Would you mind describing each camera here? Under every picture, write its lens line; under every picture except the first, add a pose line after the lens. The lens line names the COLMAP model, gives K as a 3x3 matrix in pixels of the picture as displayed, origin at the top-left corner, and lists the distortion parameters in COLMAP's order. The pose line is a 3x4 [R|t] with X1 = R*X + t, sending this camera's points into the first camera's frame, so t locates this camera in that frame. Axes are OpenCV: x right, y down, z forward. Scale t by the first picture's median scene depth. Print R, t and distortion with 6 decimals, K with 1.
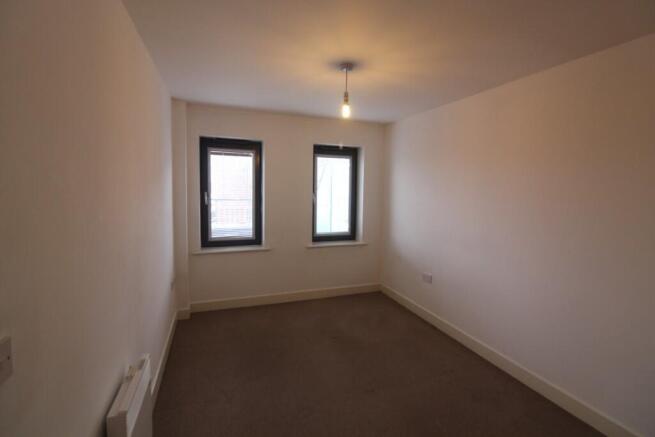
lens RADIAL K [[303.6, 0, 330.8], [0, 303.6, 207.5], [0, 0, 1]] dist [-0.002406, -0.010476]
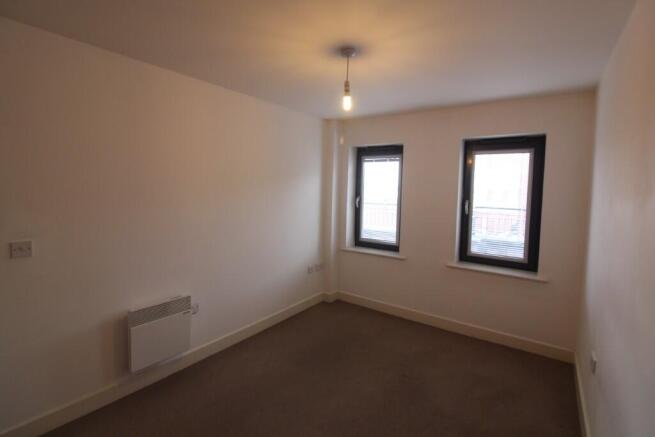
lens RADIAL K [[303.6, 0, 330.8], [0, 303.6, 207.5], [0, 0, 1]] dist [-0.002406, -0.010476]
pose [[0.557232, 0.048927, -0.828914, 0.457301], [-0.068387, 0.997575, 0.012910, -0.017108], [0.827536, 0.049493, 0.559227, 0.293837]]
